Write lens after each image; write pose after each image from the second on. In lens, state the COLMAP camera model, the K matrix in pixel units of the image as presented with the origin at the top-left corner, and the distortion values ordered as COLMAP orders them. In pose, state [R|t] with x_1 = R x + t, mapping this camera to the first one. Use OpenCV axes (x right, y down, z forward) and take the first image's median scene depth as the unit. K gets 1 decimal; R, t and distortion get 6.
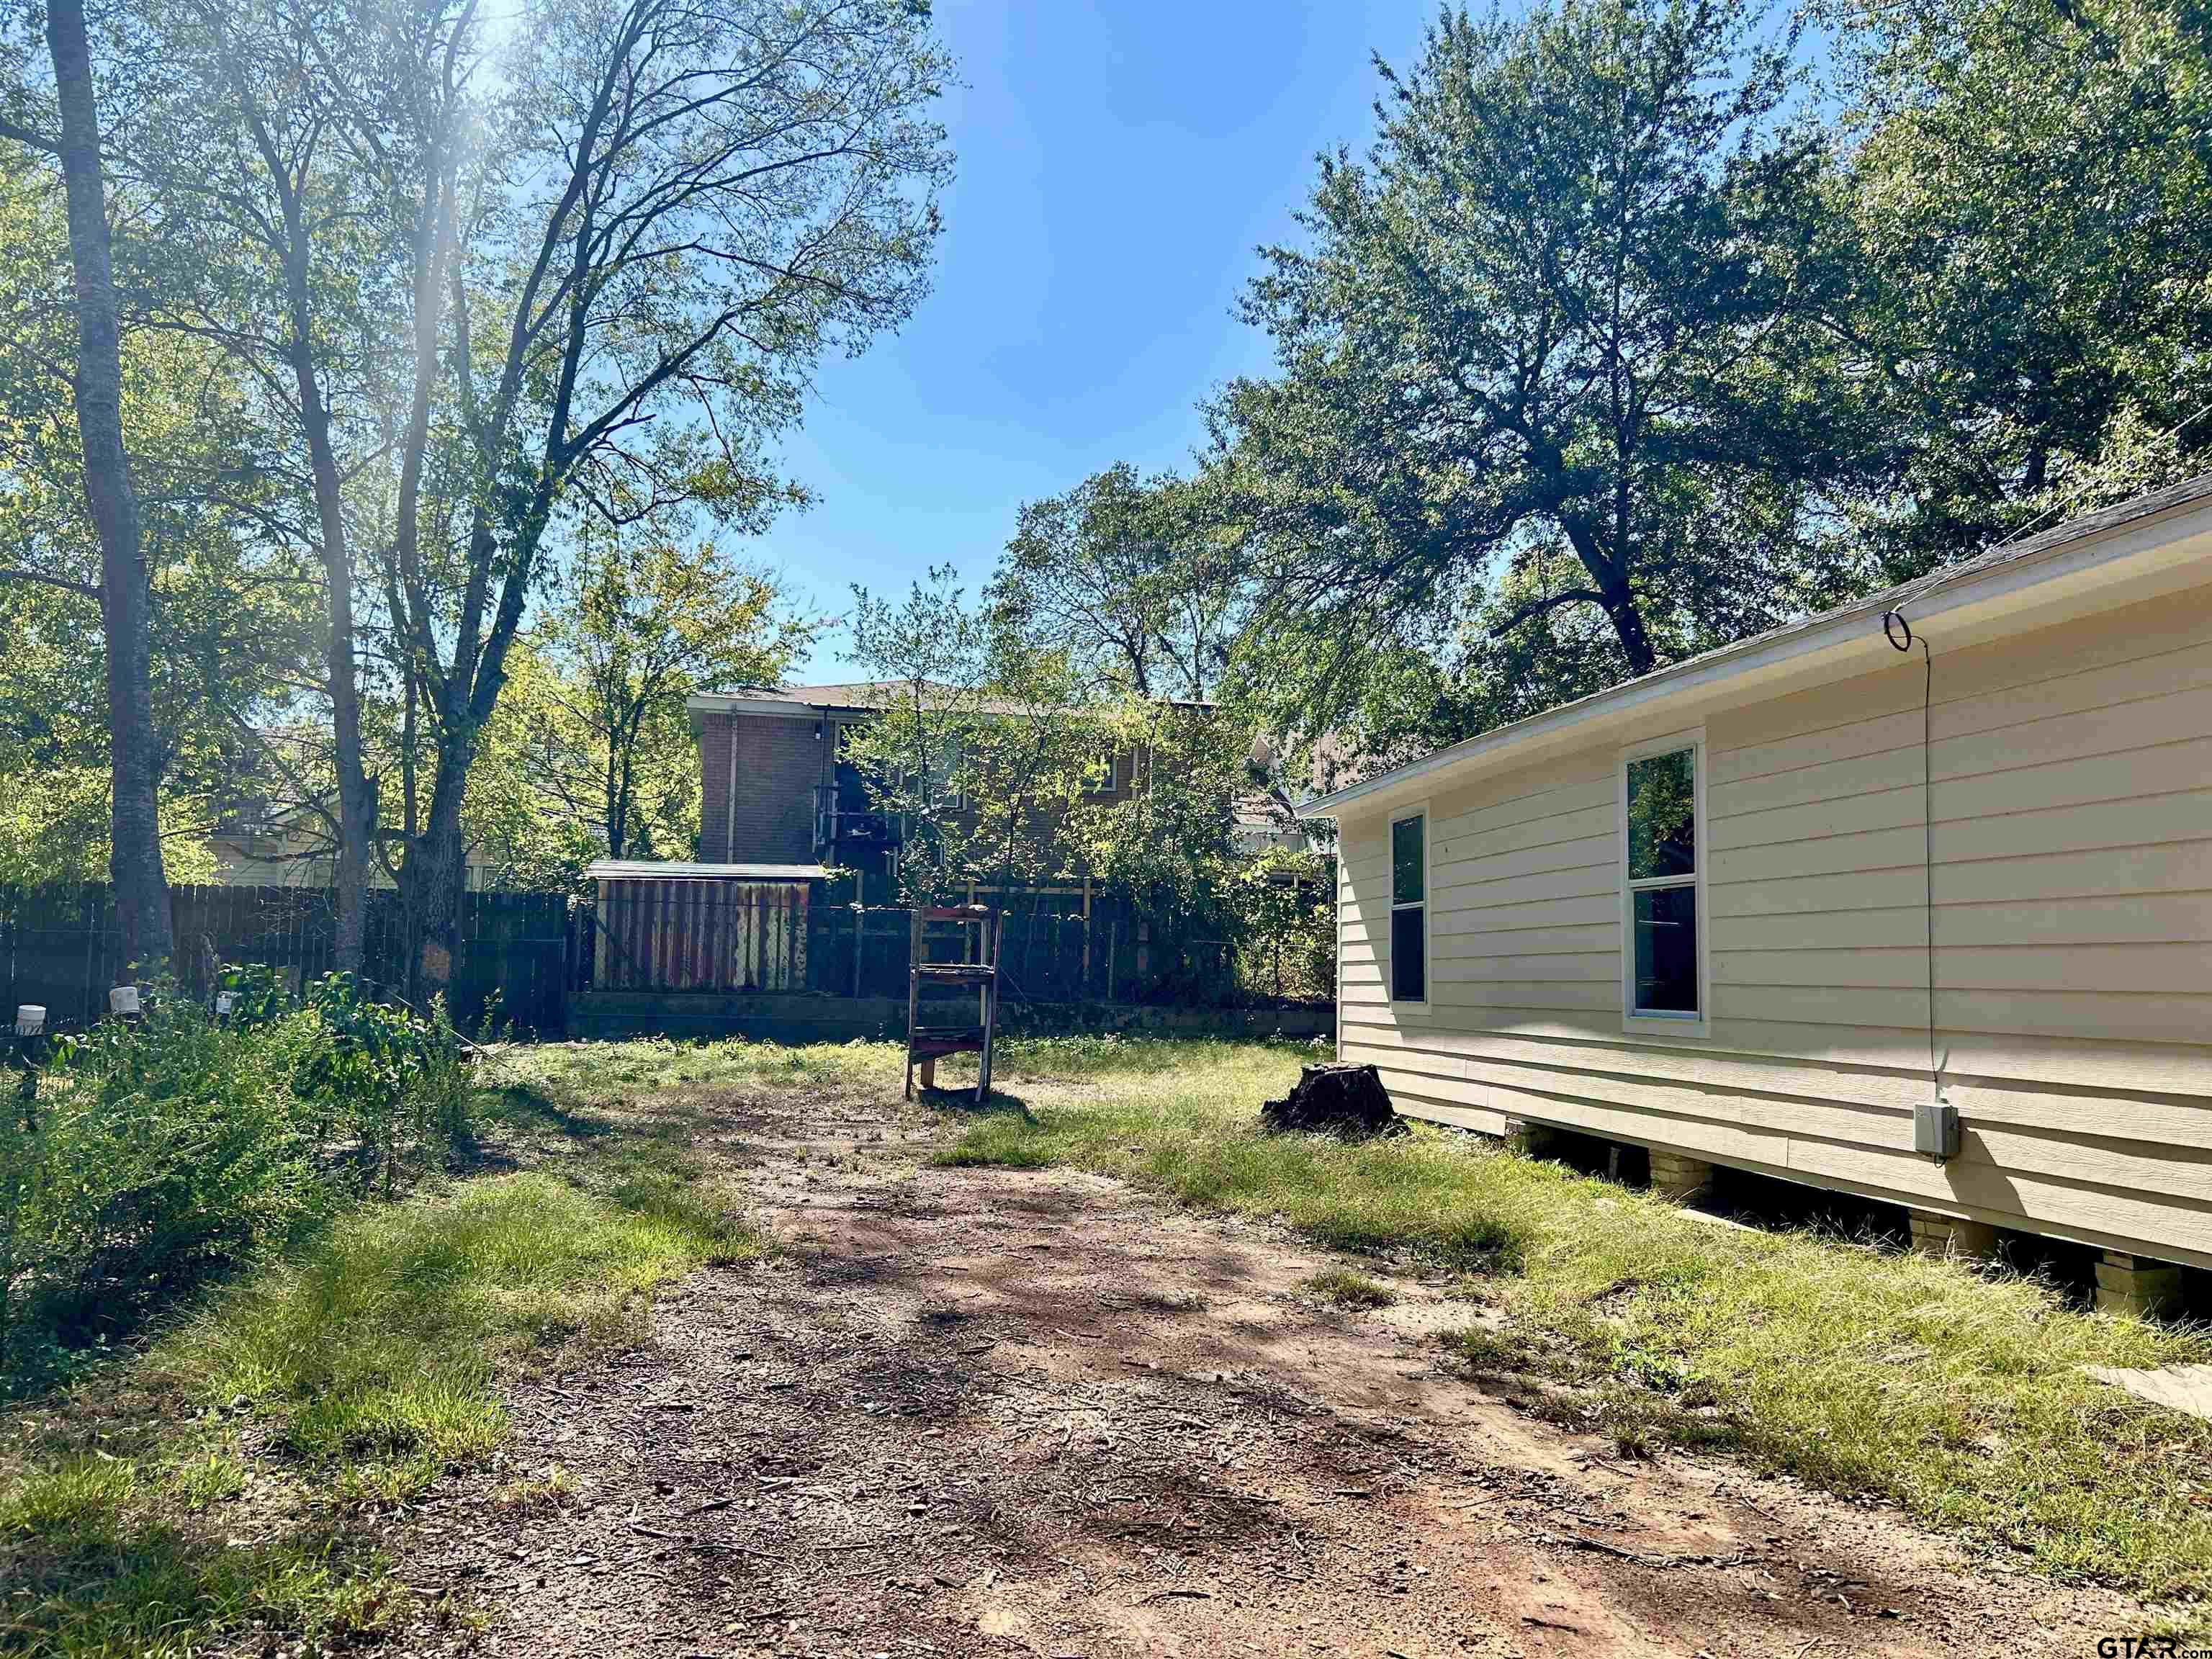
lens RADIAL K [[1700.9, 0, 1106.0], [0, 1700.9, 829.5], [0, 0, 1]] dist [0.009733, -0.003309]
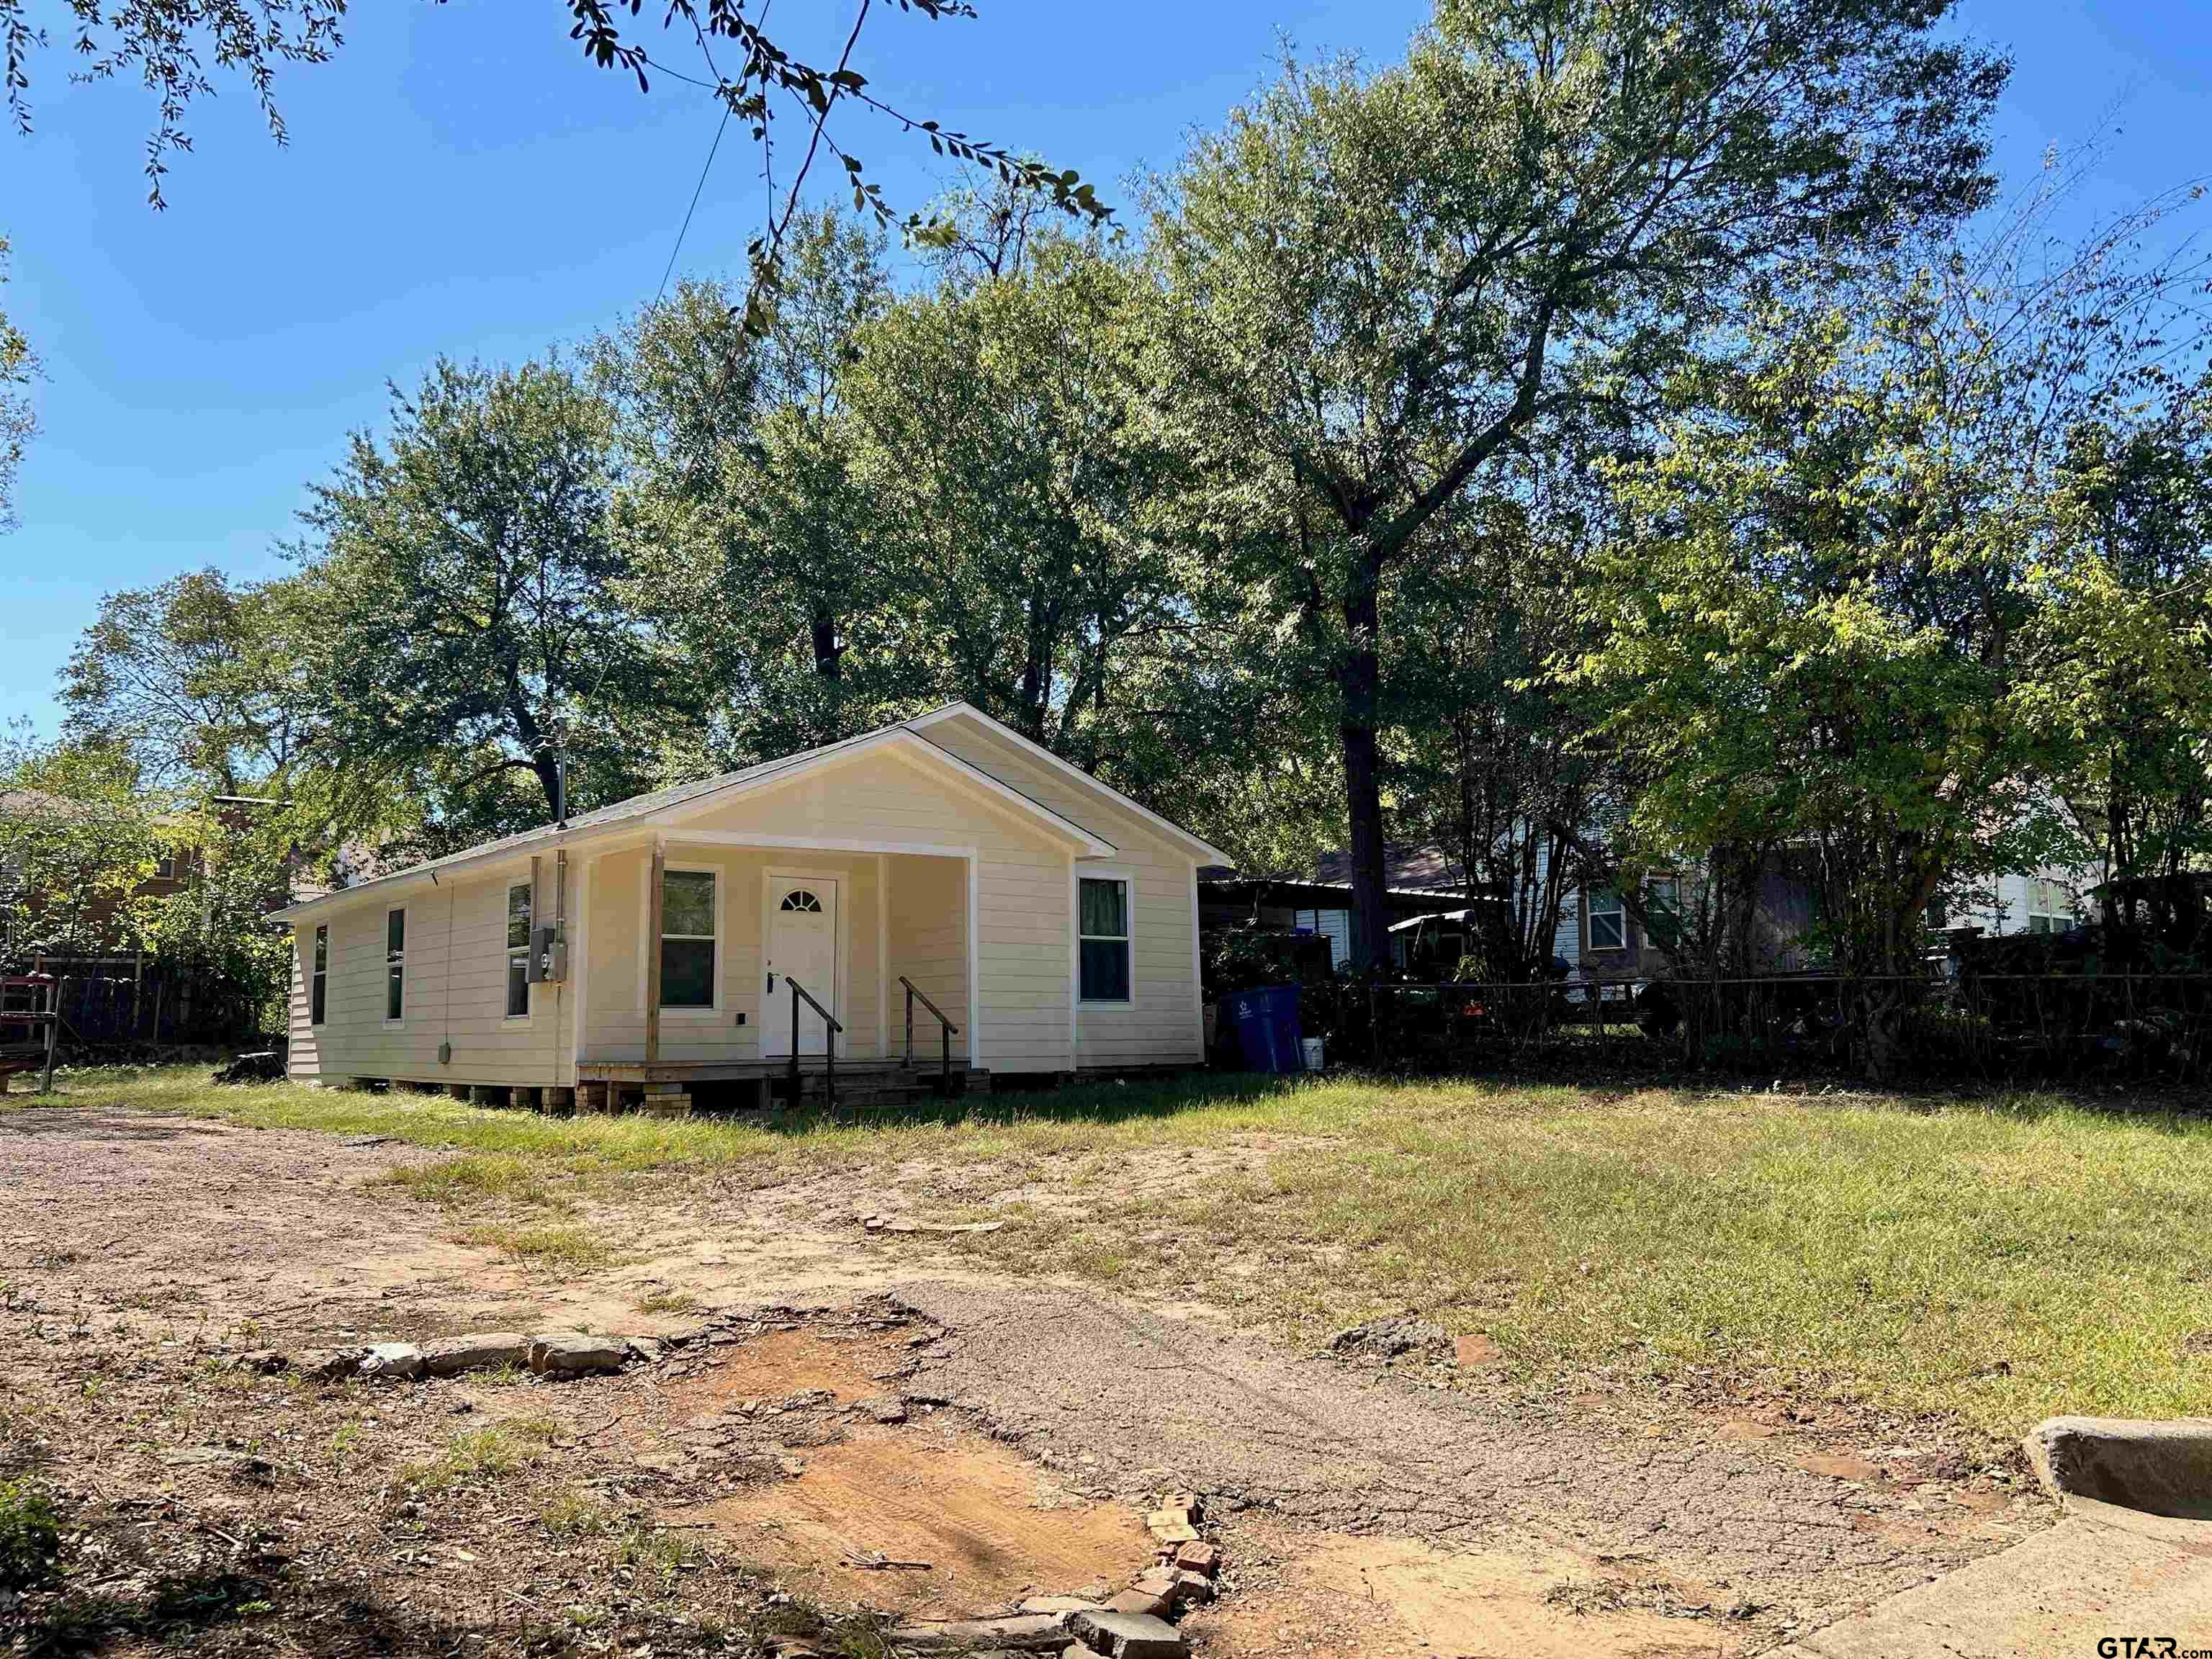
lens RADIAL K [[1631.3, 0, 1106.0], [0, 1631.3, 829.5], [0, 0, 1]] dist [0.001934, -0.046833]
pose [[0.874743, 0.033069, 0.483457, 0.032991], [-0.013818, 0.998965, -0.043327, -0.021160], [-0.484389, 0.031219, 0.874295, -0.451776]]
